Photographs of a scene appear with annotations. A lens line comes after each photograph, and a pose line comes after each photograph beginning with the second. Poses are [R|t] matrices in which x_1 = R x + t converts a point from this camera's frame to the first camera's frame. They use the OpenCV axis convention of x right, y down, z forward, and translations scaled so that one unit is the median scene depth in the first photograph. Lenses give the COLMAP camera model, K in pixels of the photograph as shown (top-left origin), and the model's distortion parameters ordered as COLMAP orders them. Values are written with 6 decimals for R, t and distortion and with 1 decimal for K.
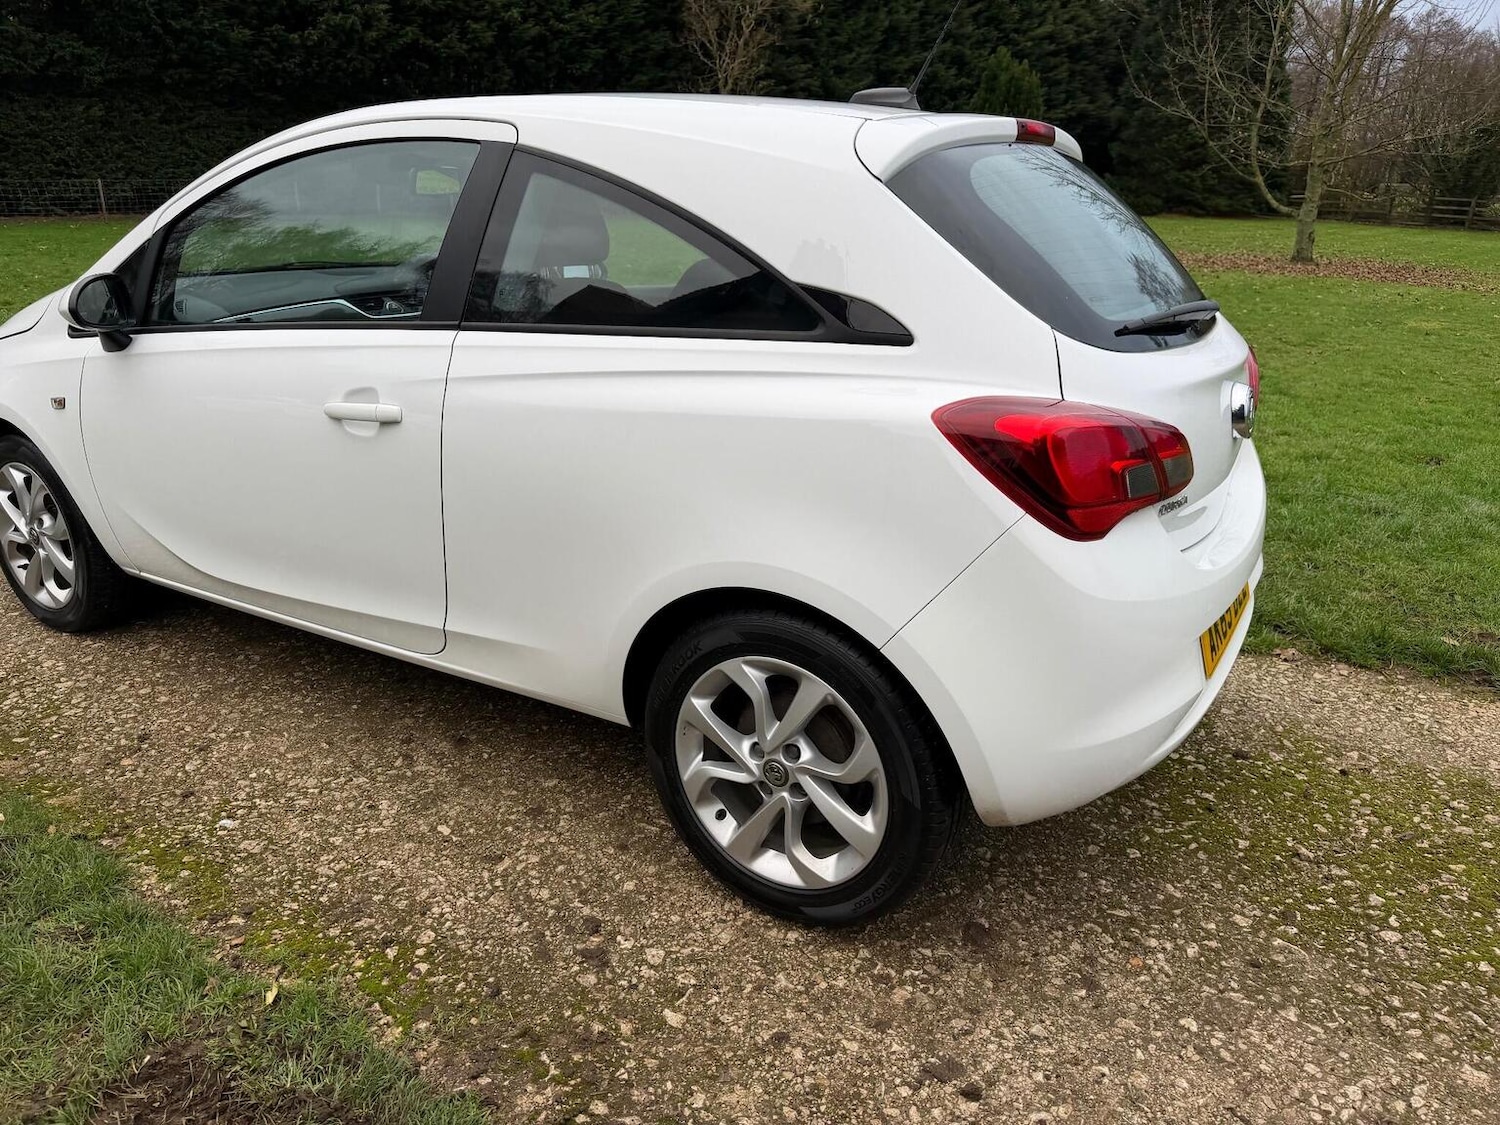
lens RADIAL K [[1064.1, 0, 751.6], [0, 1064.1, 571.1], [0, 0, 1]] dist [0.015798, -0.021938]
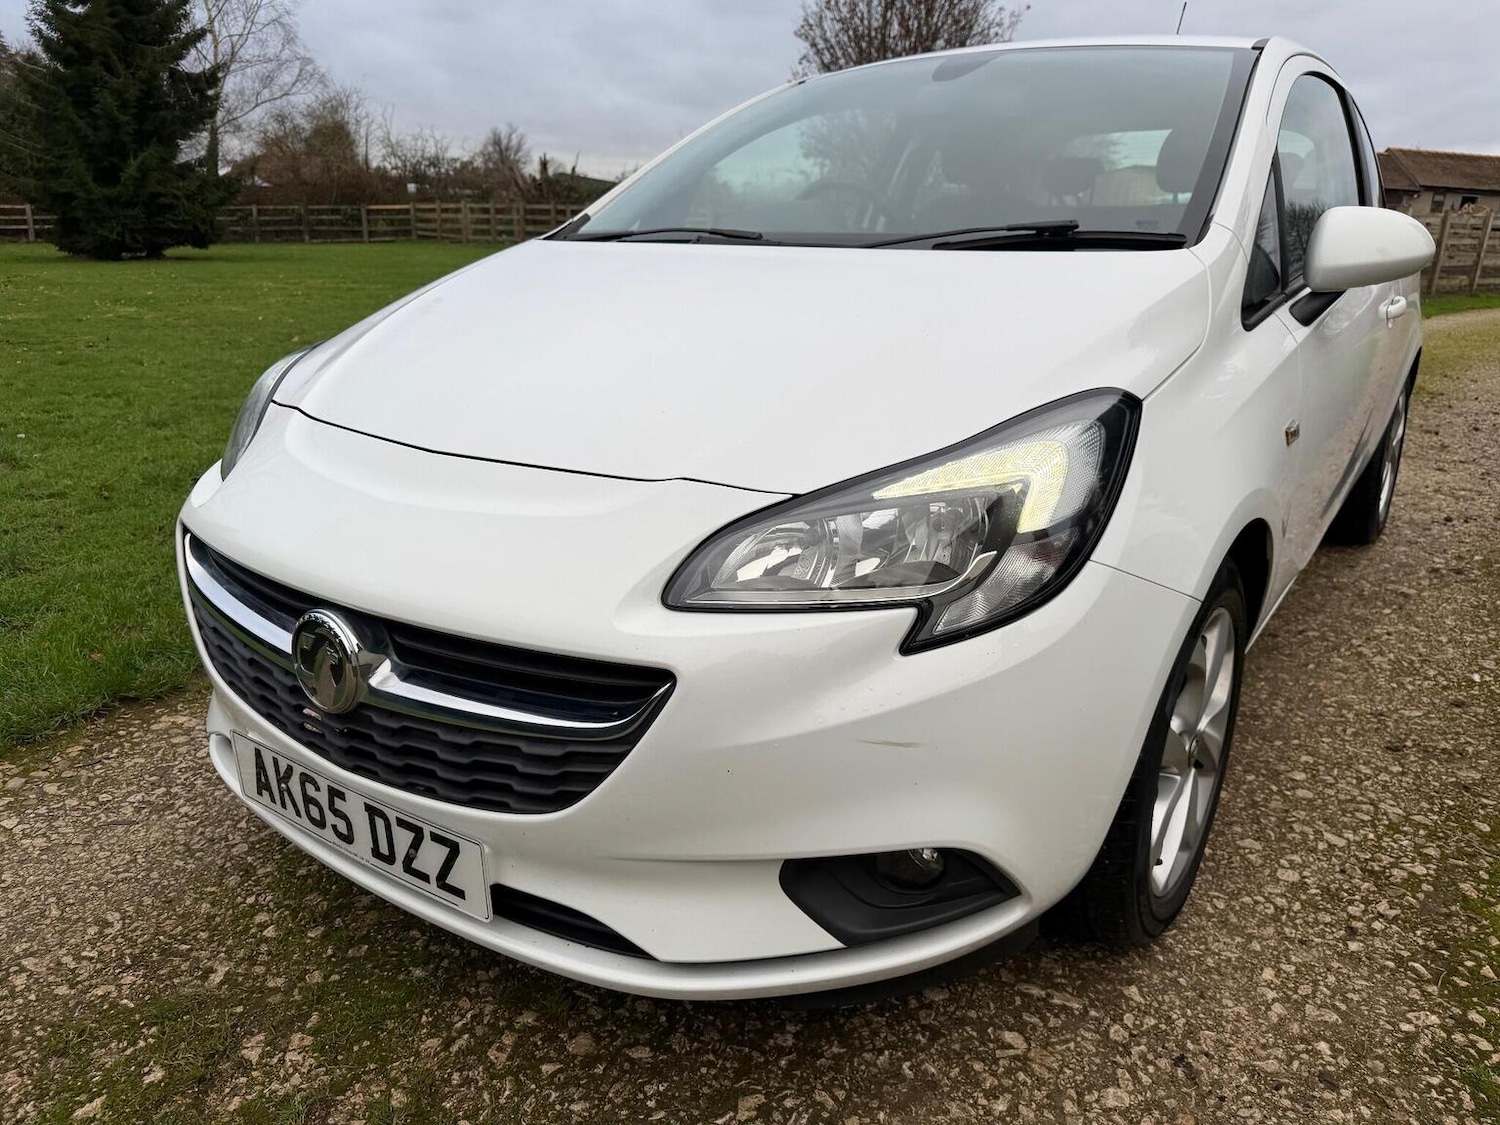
lens RADIAL K [[1064.1, 0, 754.2], [0, 1064.1, 573.4], [0, 0, 1]] dist [0.015798, -0.021938]
pose [[0.063023, -0.333180, 0.940755, -1.534965], [0.332350, 0.895832, 0.295005, -0.445285], [-0.941048, 0.294067, 0.167191, 1.463013]]
